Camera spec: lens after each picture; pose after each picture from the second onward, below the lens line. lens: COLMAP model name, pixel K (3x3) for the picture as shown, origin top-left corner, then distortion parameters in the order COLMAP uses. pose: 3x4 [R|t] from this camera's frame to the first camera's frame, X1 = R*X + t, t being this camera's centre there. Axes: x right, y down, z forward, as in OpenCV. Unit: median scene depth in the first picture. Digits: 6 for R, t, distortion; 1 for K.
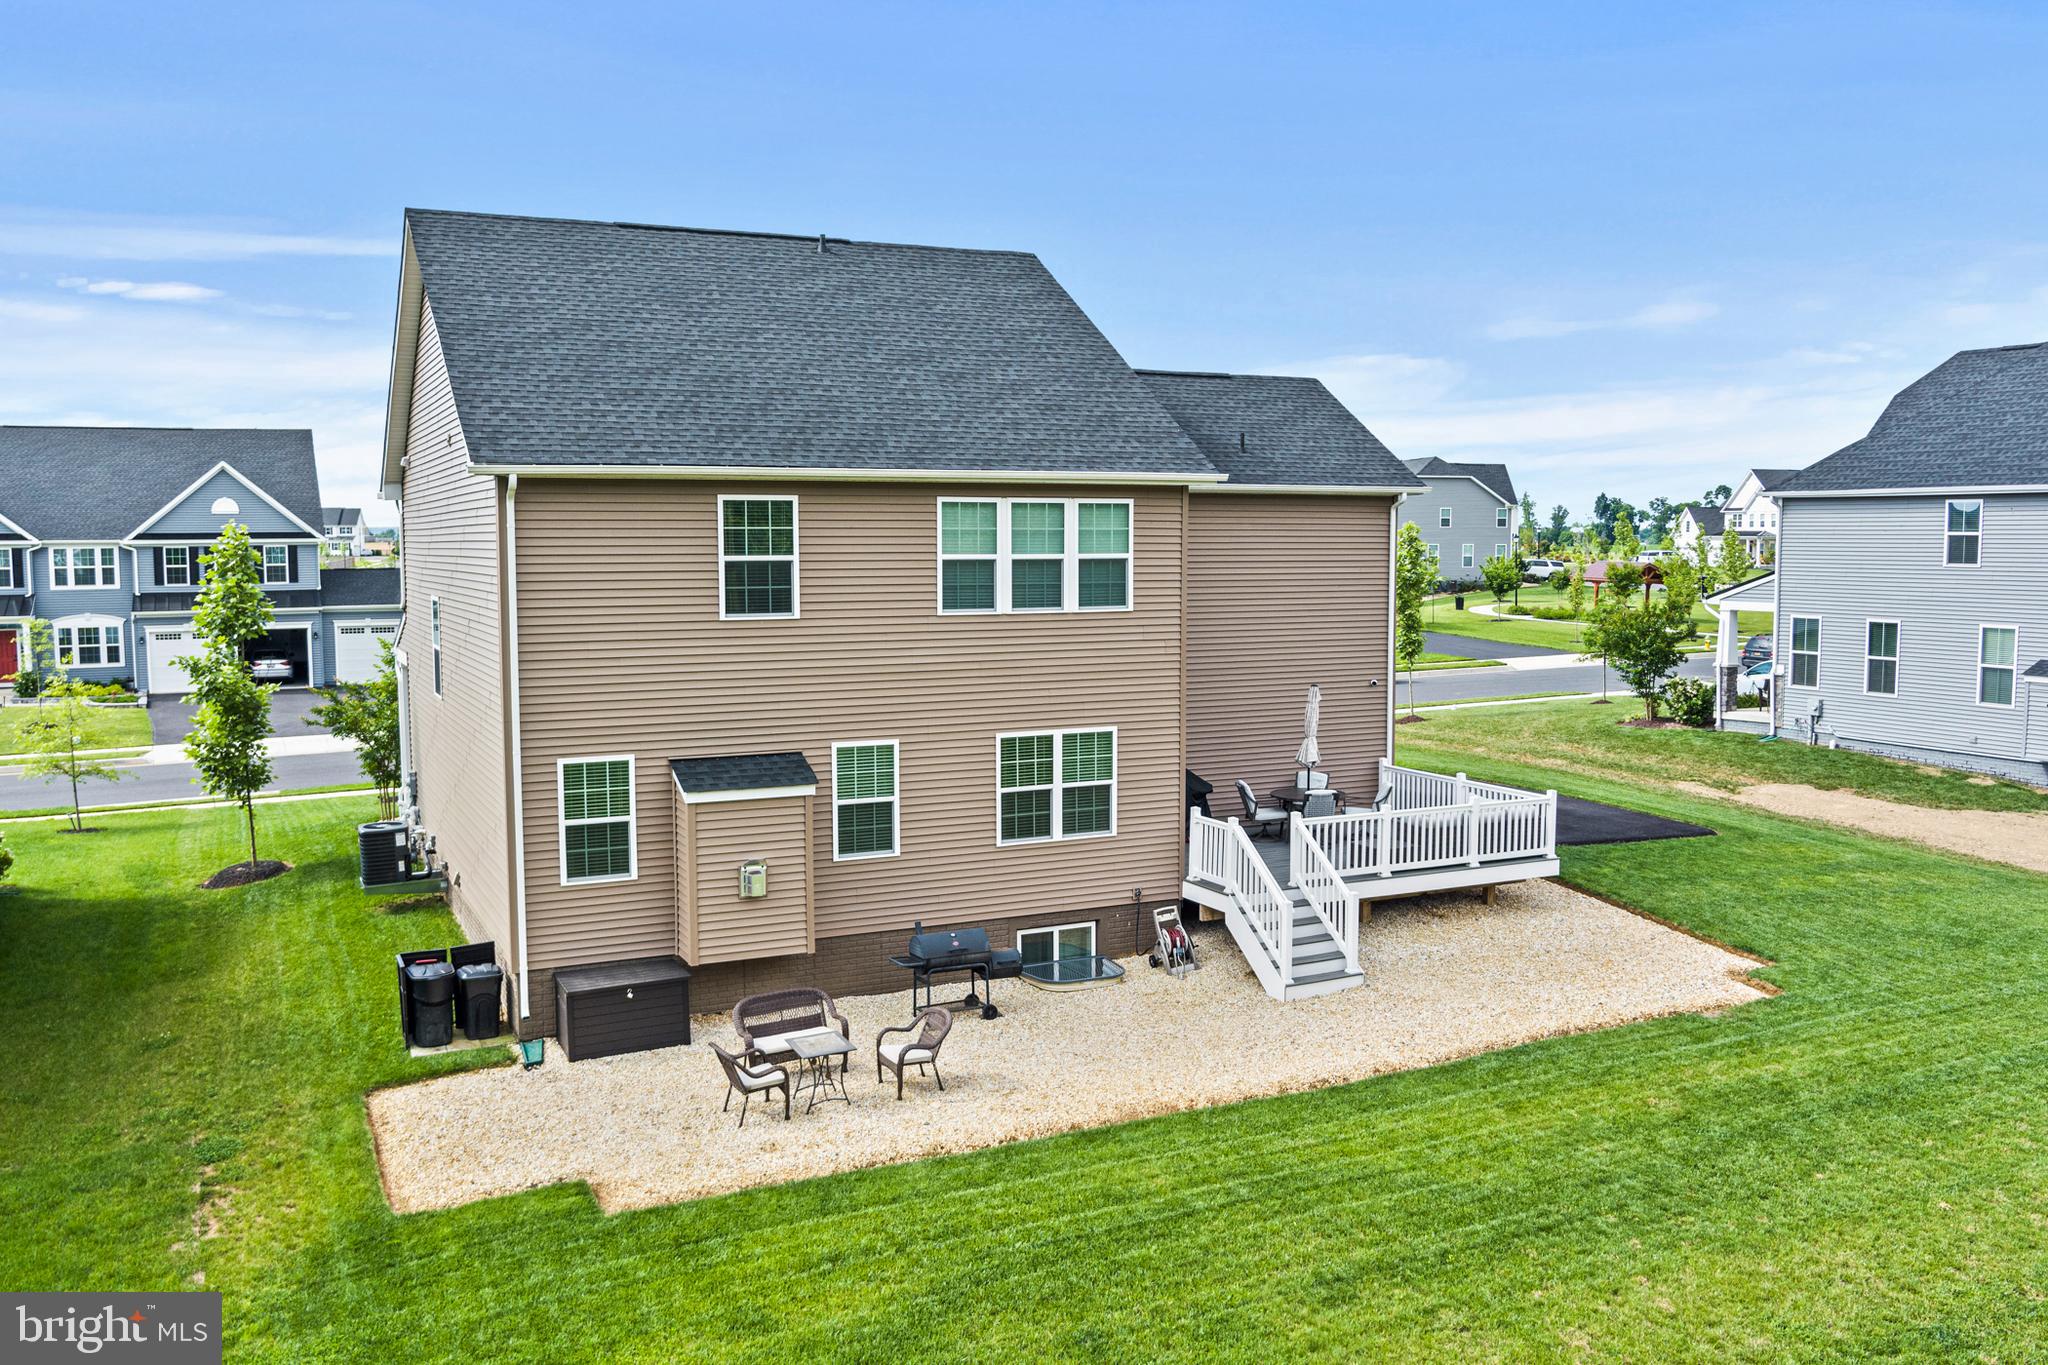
lens RADIAL K [[1663.7, 0, 1027.4], [0, 1663.7, 692.5], [0, 0, 1]] dist [-0.065939, 0.005583]
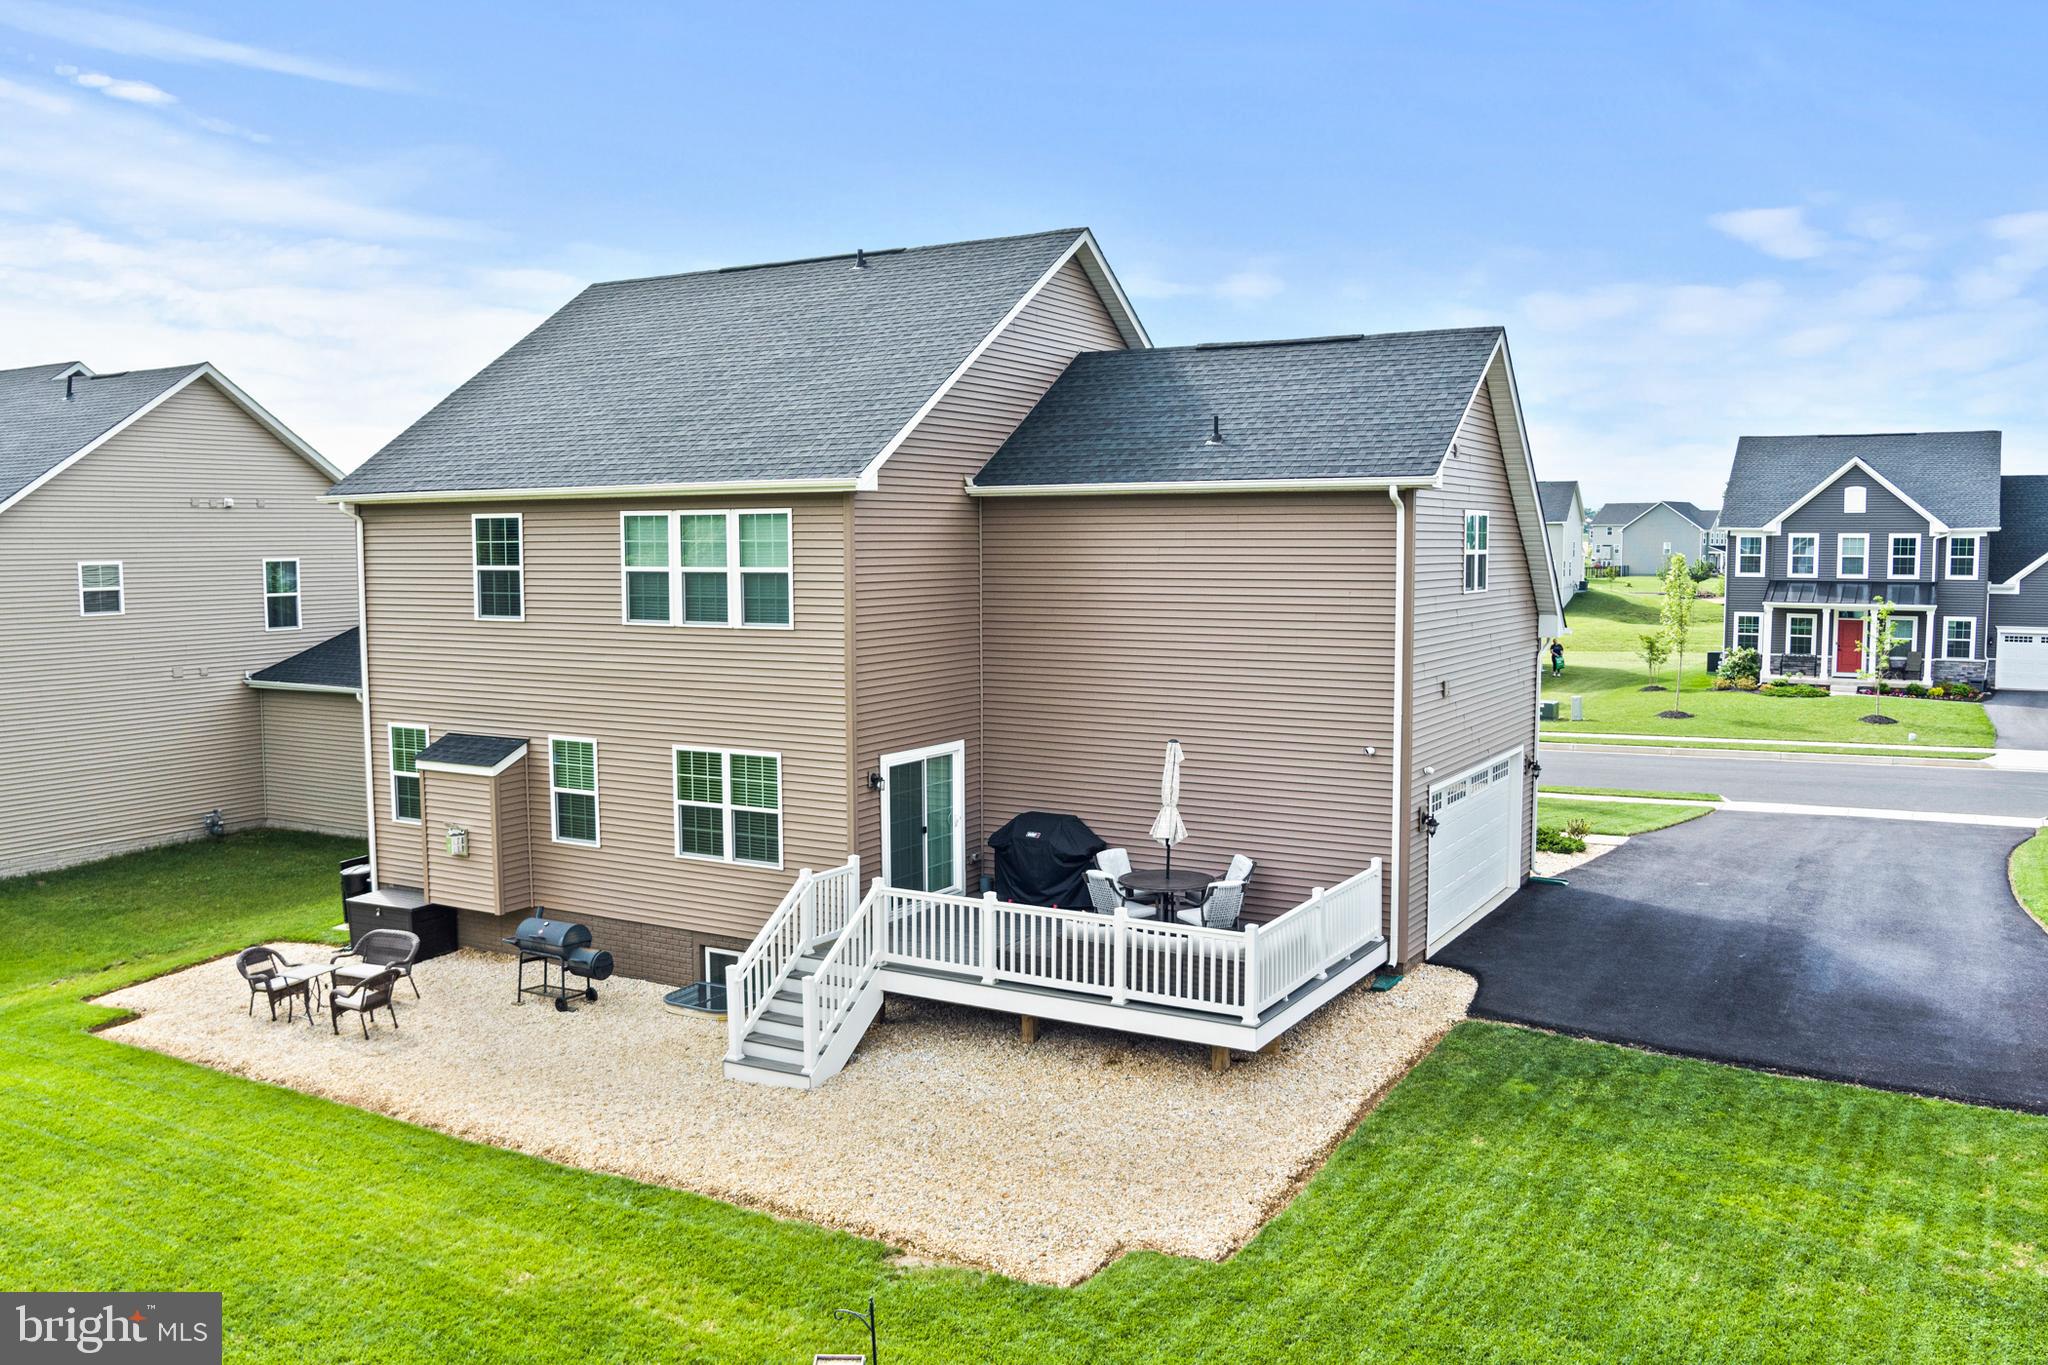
lens RADIAL K [[1663.7, 0, 1027.4], [0, 1663.7, 692.5], [0, 0, 1]] dist [-0.065939, 0.005583]
pose [[0.558383, 0.075318, -0.826157, 0.919374], [-0.074807, 0.996384, 0.040277, -0.062719], [0.826204, 0.039313, 0.561998, 0.605809]]
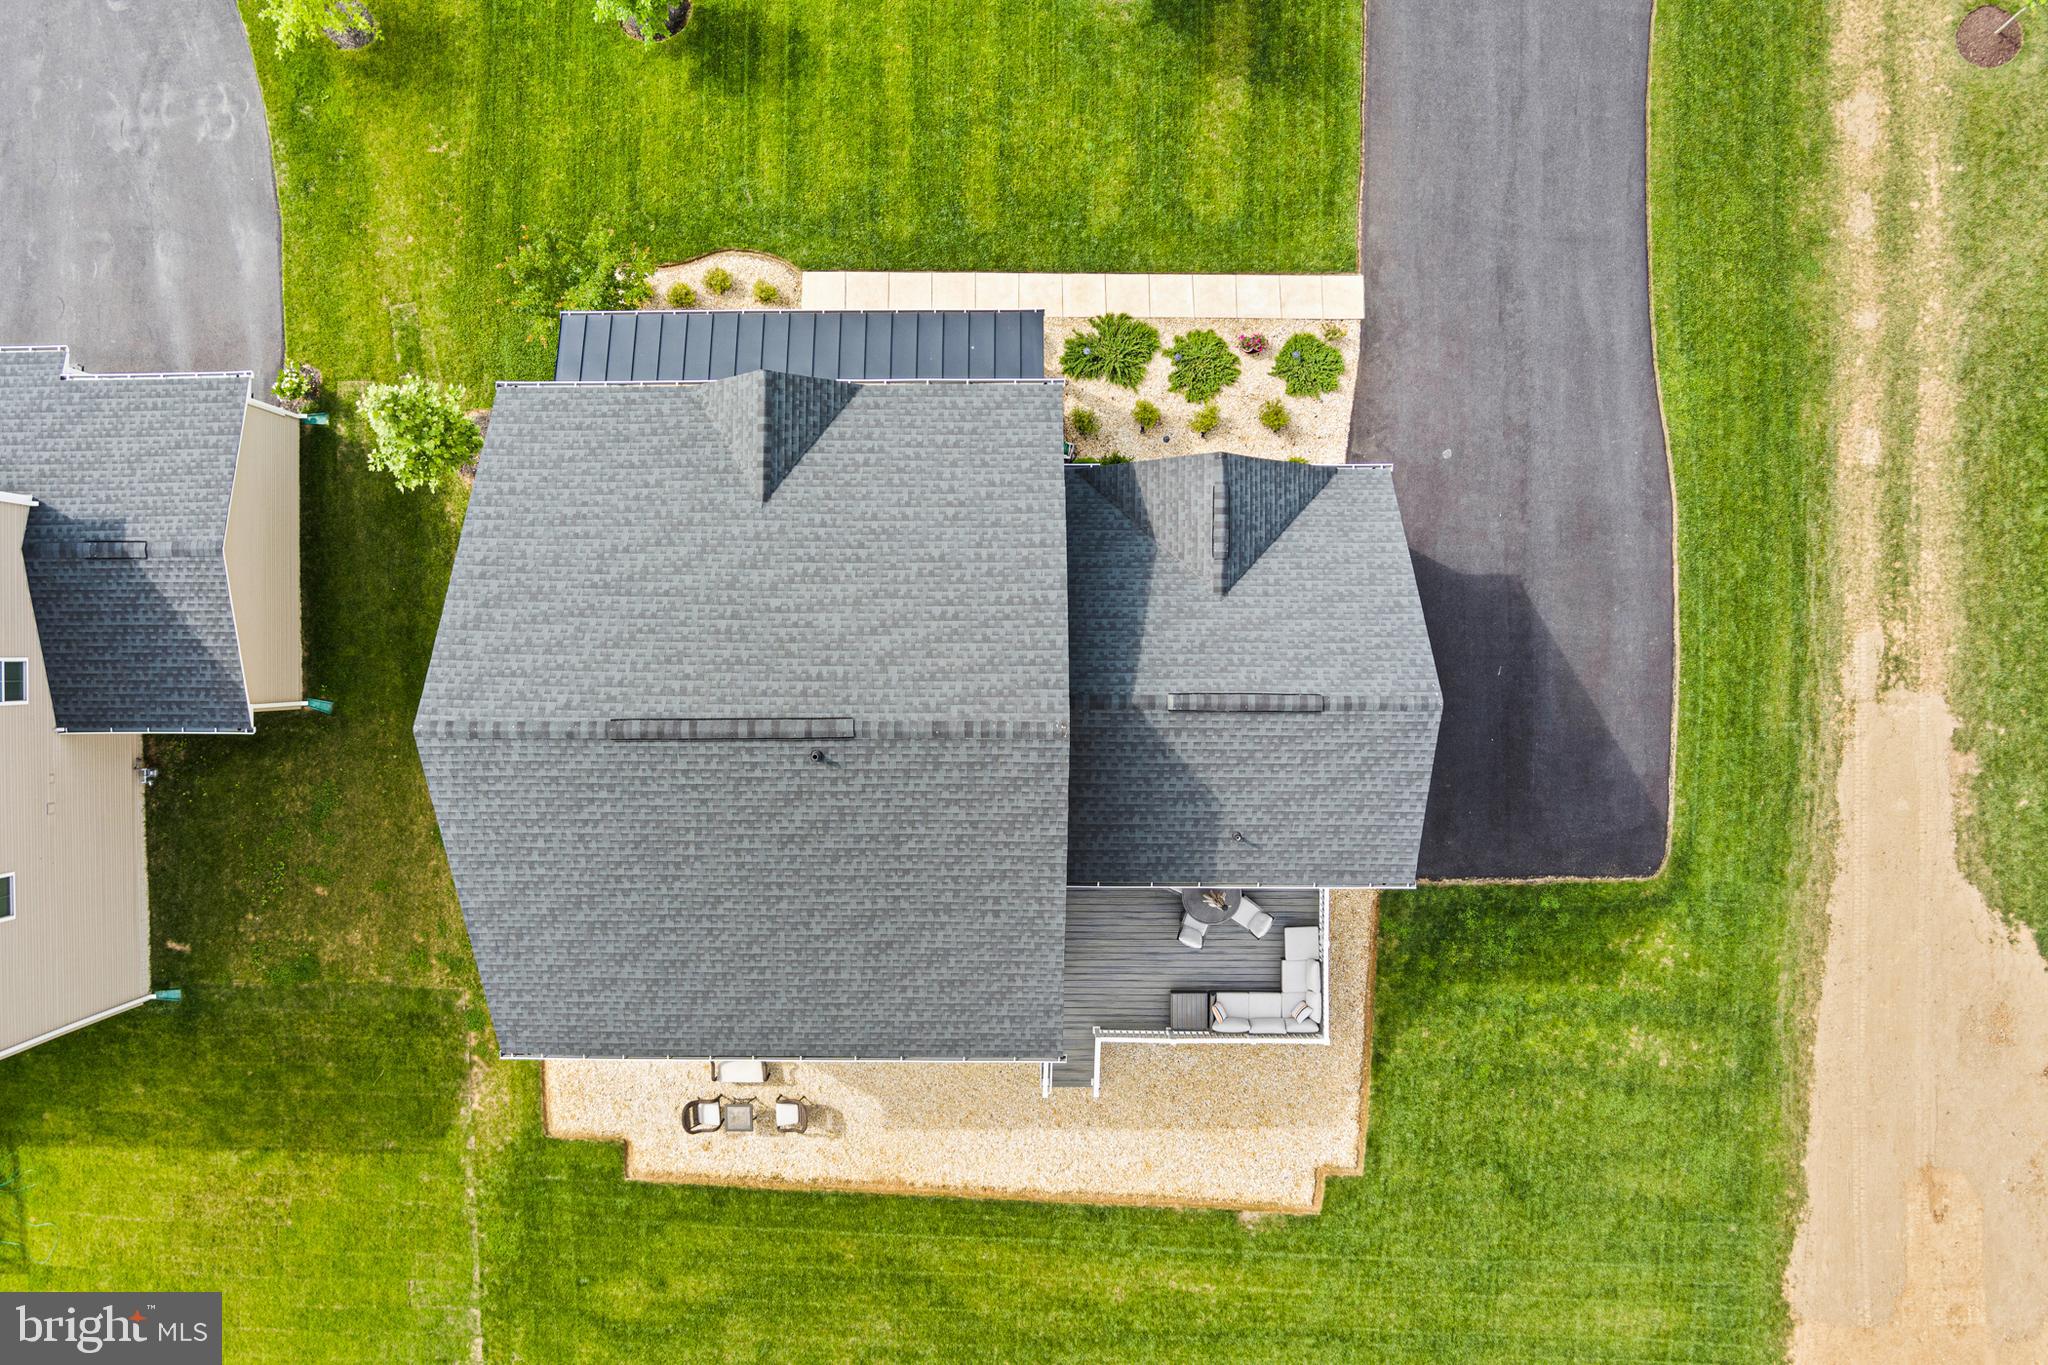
lens RADIAL K [[1663.7, 0, 1027.4], [0, 1663.7, 692.5], [0, 0, 1]] dist [-0.065939, 0.005583]
pose [[0.897844, 0.440304, 0.002833, -0.036038], [-0.034884, 0.064716, 0.997294, -1.456784], [0.438930, -0.895513, 0.073464, 1.177897]]
